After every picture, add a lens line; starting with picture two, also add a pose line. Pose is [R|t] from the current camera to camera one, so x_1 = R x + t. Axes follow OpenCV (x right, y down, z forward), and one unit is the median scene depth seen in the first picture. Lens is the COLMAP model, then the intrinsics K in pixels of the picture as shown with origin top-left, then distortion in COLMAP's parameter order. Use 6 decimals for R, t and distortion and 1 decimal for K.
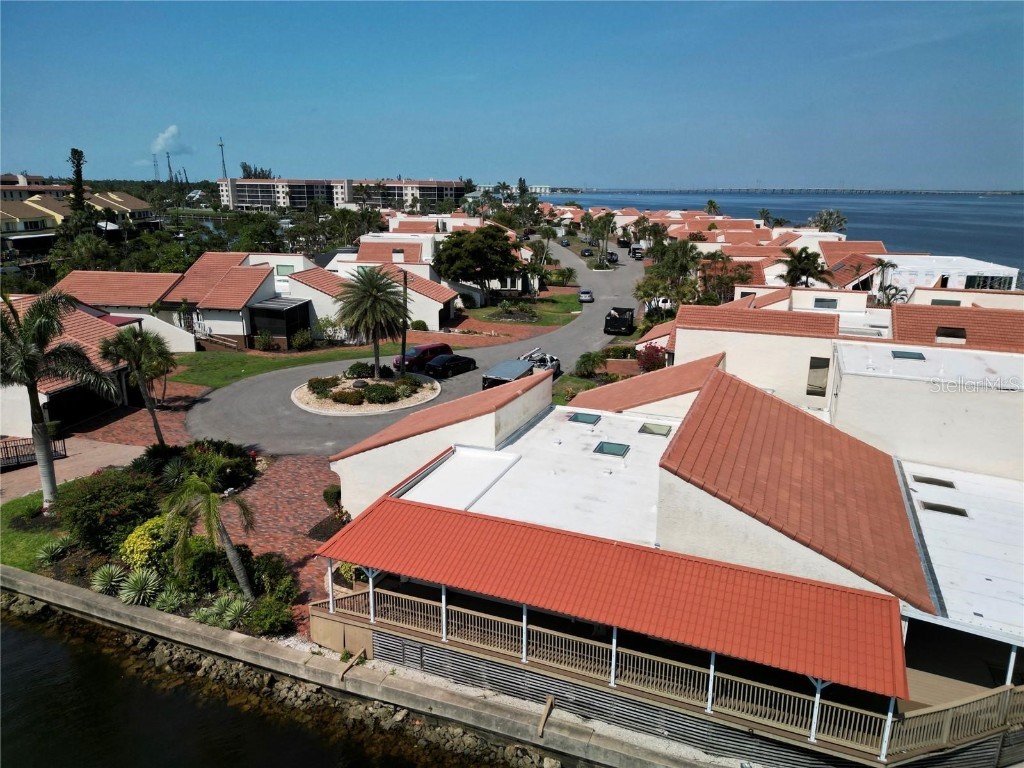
lens RADIAL K [[718.6, 0, 512.0], [0, 718.6, 384.0], [0, 0, 1]] dist [0.035897, -0.004388]
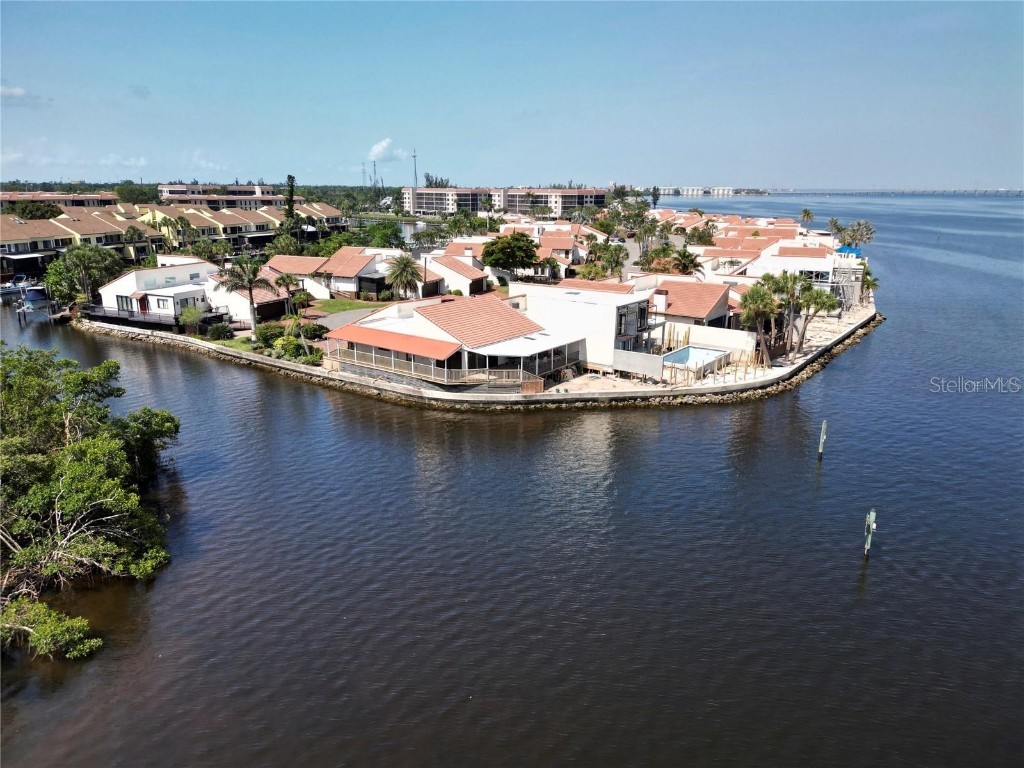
lens RADIAL K [[712.7, 0, 504.2], [0, 712.7, 382.6], [0, 0, 1]] dist [0.082397, -0.083233]
pose [[0.967245, 0.063732, -0.245713, 0.192790], [-0.064644, 0.997899, 0.004361, 0.055091], [0.245475, 0.011665, 0.969333, -0.280968]]
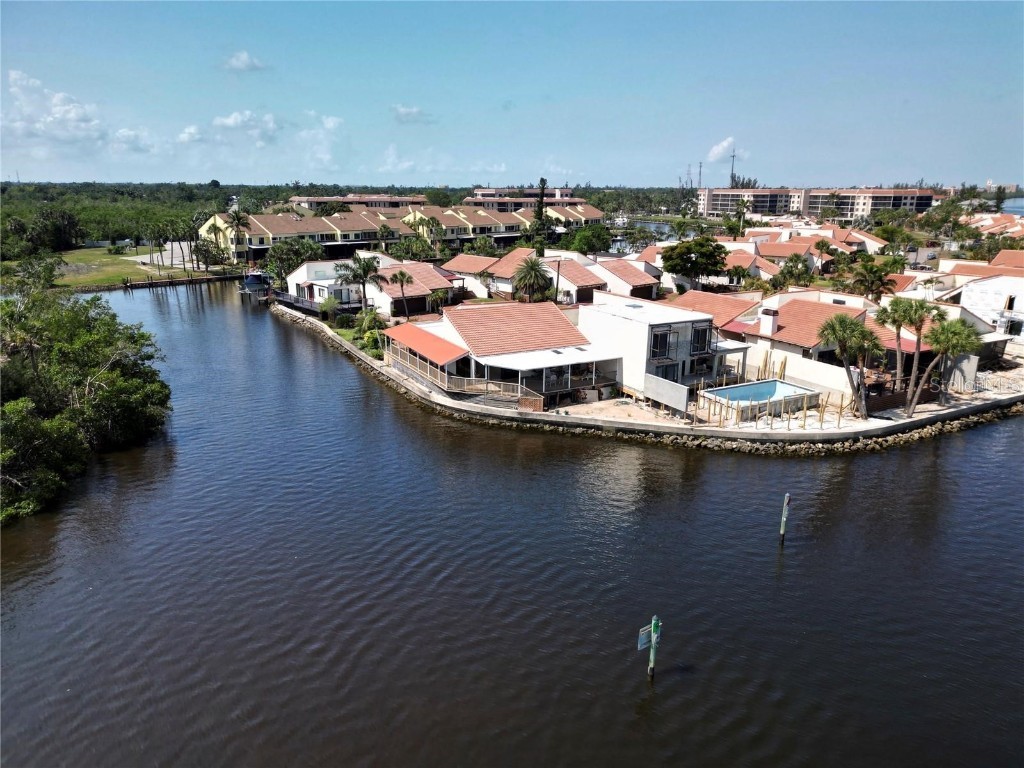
lens RADIAL K [[712.7, 0, 504.2], [0, 712.7, 382.6], [0, 0, 1]] dist [0.082397, -0.083233]
pose [[0.769970, 0.163525, -0.616771, 0.330335], [-0.168045, 0.984448, 0.051222, 0.029565], [0.615555, 0.064205, 0.785474, -0.182661]]
